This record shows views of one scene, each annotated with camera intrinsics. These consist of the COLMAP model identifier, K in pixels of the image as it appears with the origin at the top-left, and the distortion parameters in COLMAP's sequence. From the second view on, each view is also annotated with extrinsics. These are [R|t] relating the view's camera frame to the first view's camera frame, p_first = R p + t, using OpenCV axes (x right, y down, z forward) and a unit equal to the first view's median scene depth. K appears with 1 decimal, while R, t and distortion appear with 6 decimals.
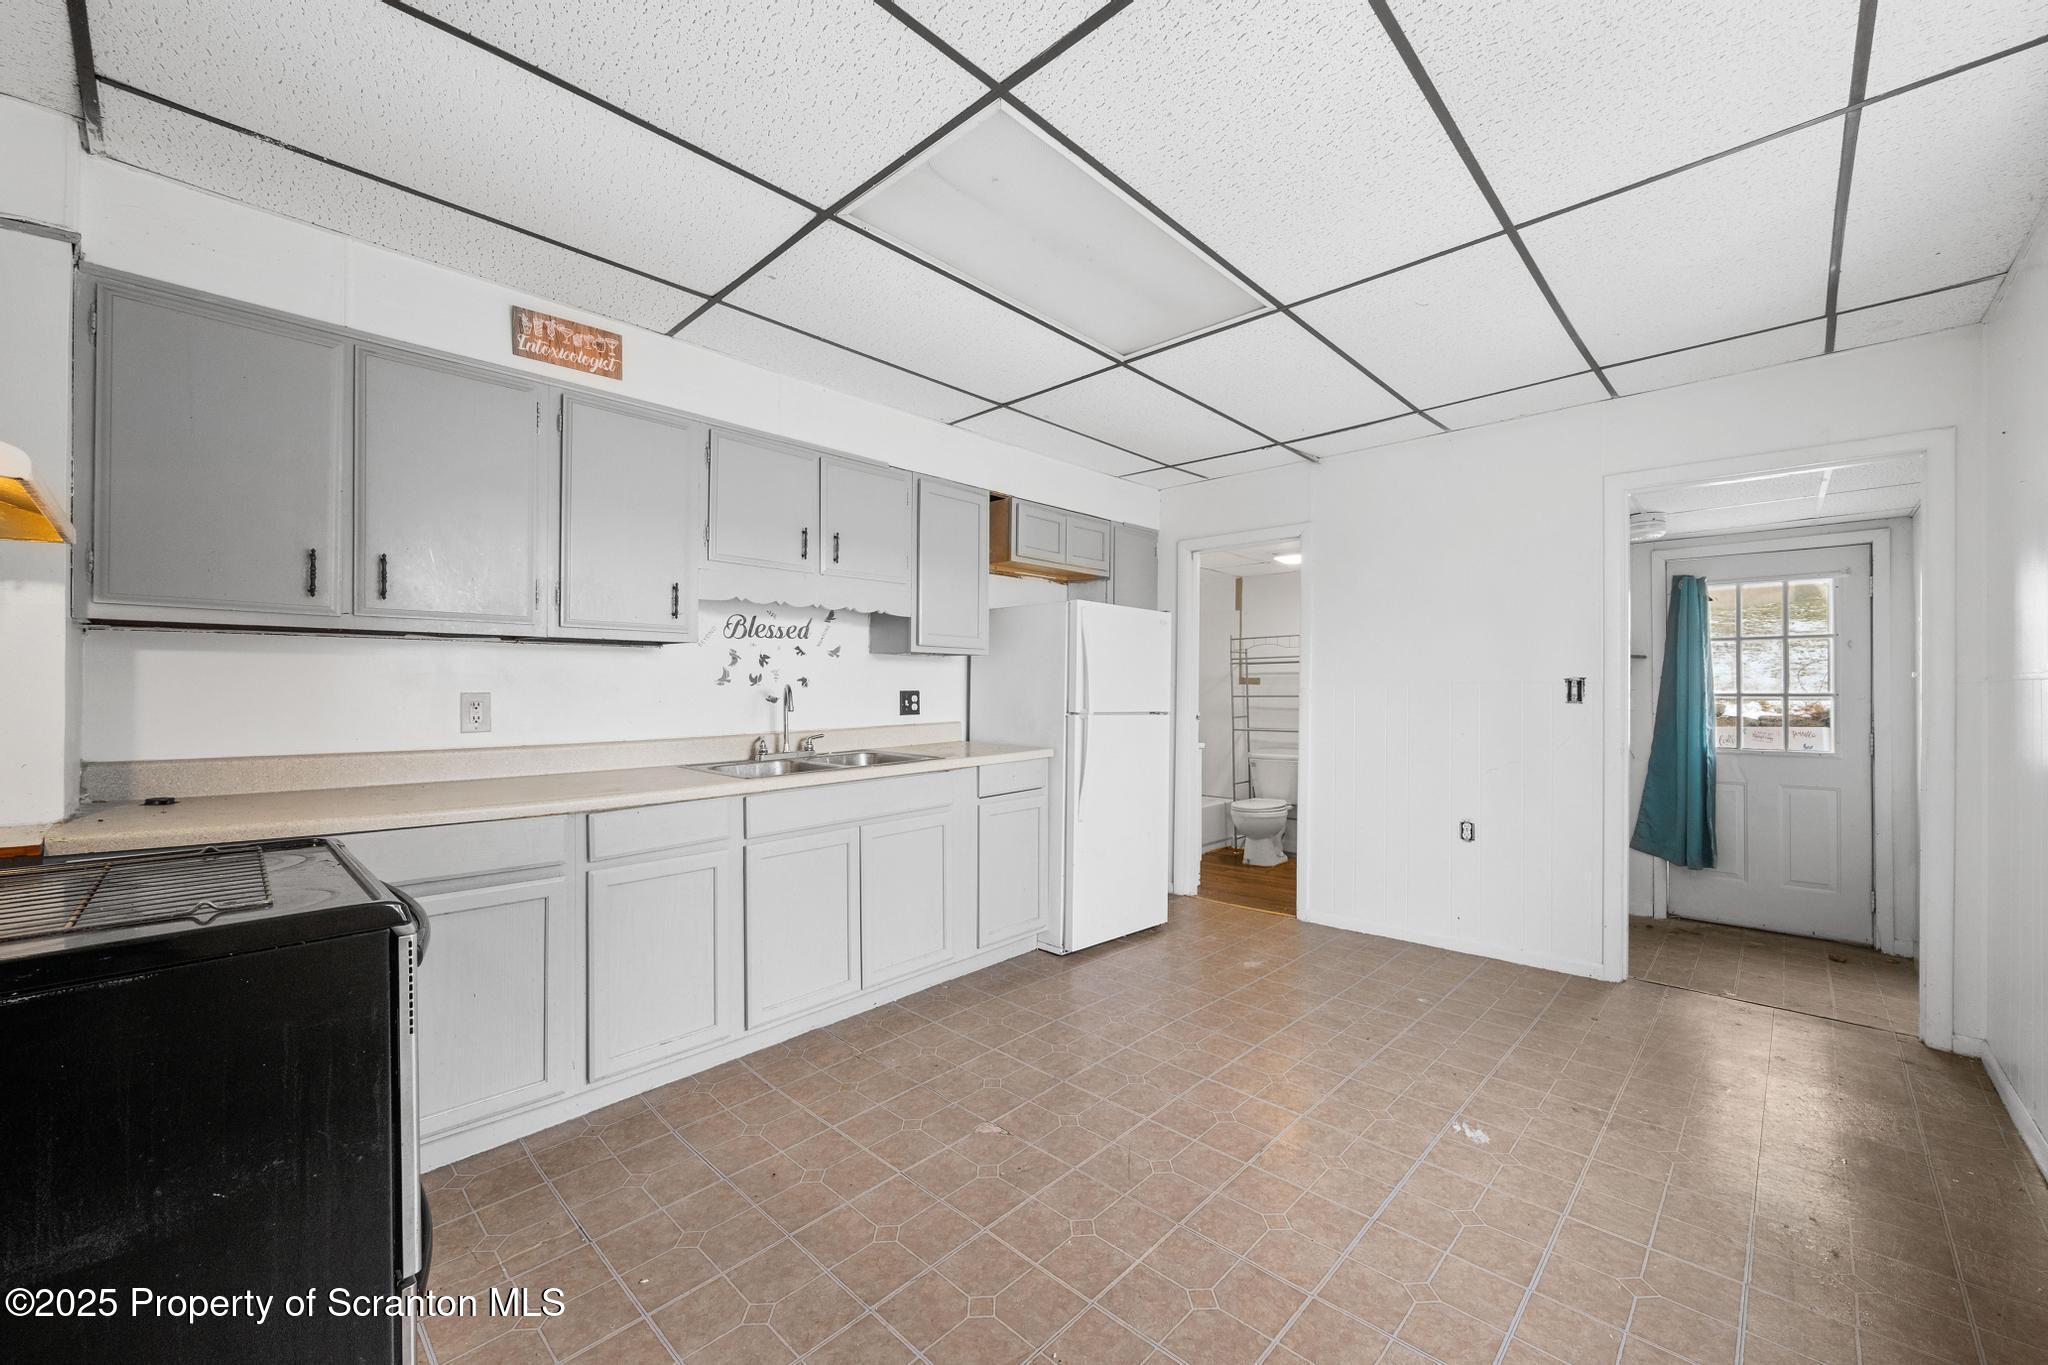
lens RADIAL K [[807.3, 0, 1032.3], [0, 807.3, 692.3], [0, 0, 1]] dist [-0.001587, -0.000315]
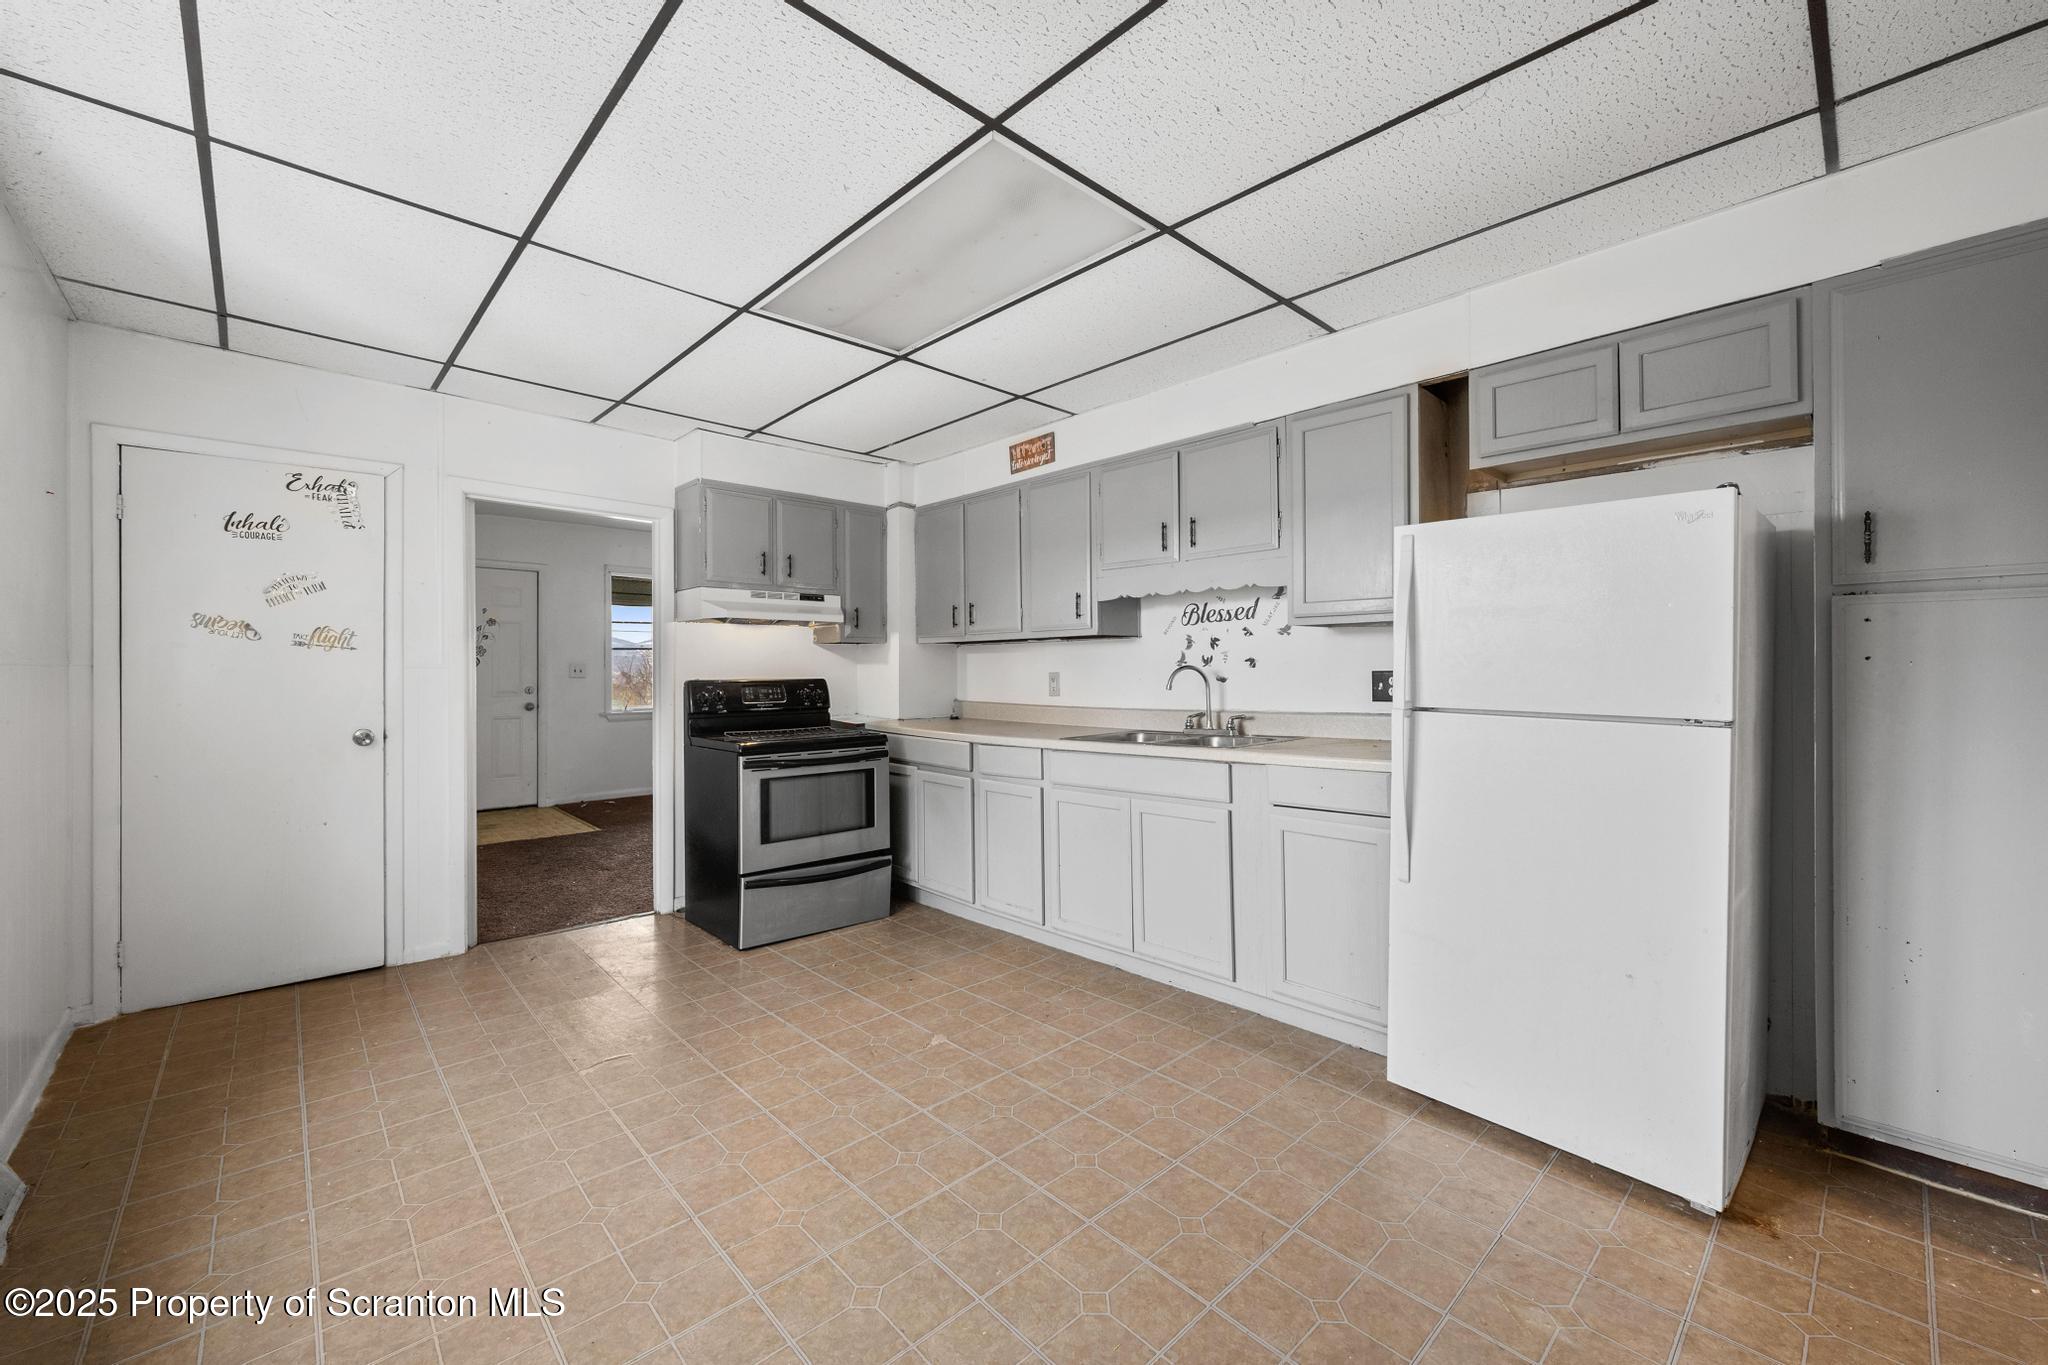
lens RADIAL K [[805.3, 0, 1015.7], [0, 805.3, 667.1], [0, 0, 1]] dist [0.005830, -0.000727]
pose [[-0.066805, -0.001410, -0.997765, 0.800703], [0.001749, 0.999997, -0.001530, -0.006254], [0.997765, -0.001847, -0.066802, 0.847868]]
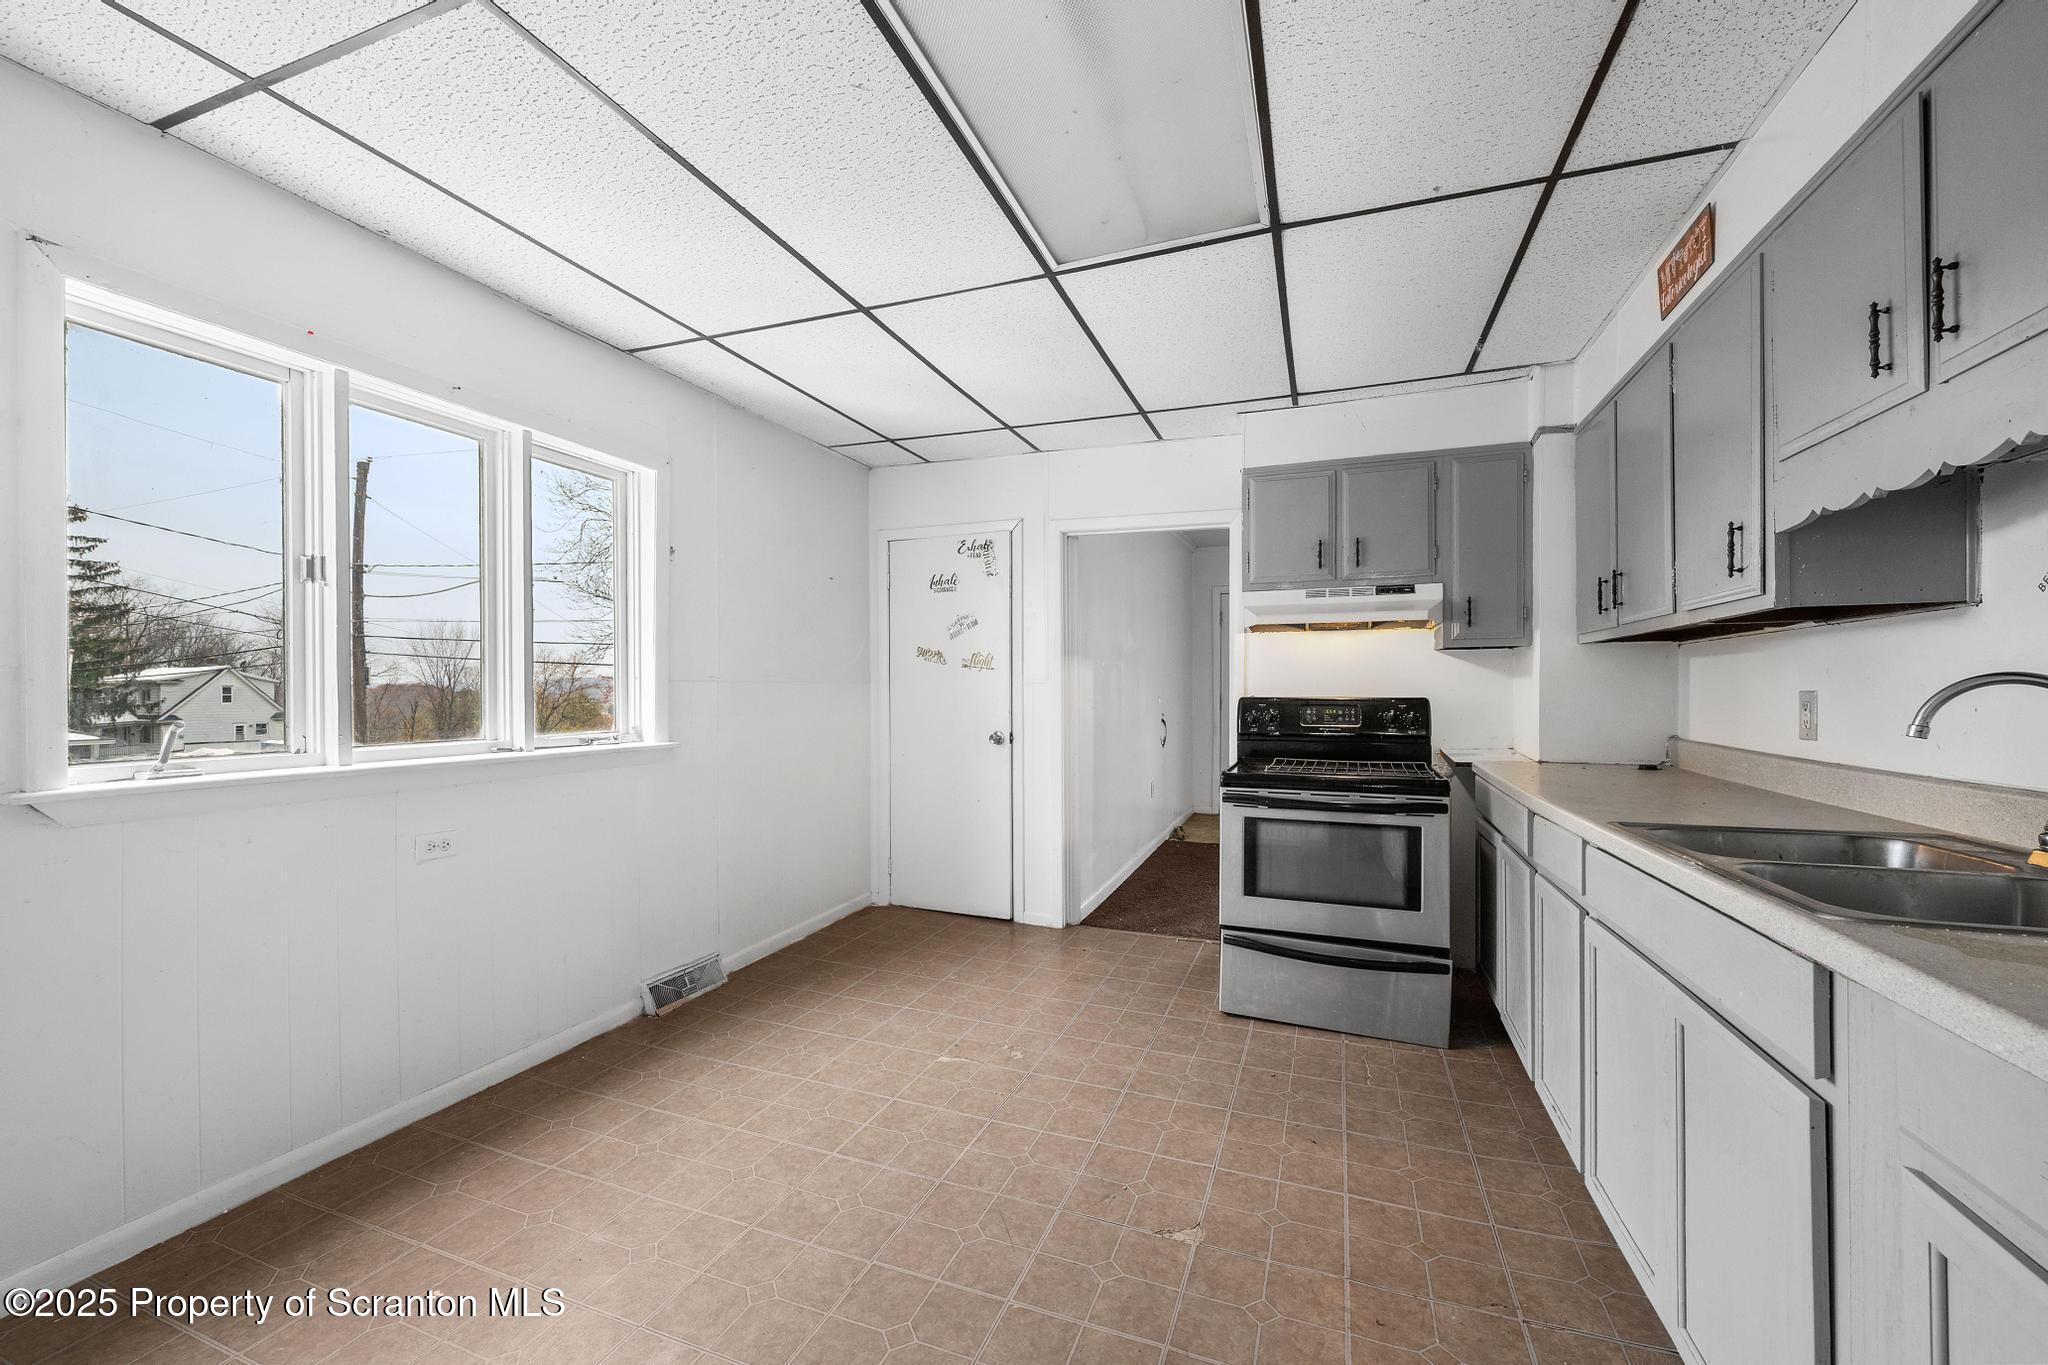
lens RADIAL K [[805.3, 0, 1029.9], [0, 805.3, 694.4], [0, 0, 1]] dist [0.005830, -0.000727]
pose [[-0.921276, 0.005313, -0.388873, 0.284217], [0.001627, 0.999951, 0.009808, -0.003896], [0.388906, 0.008403, -0.921239, 1.186400]]
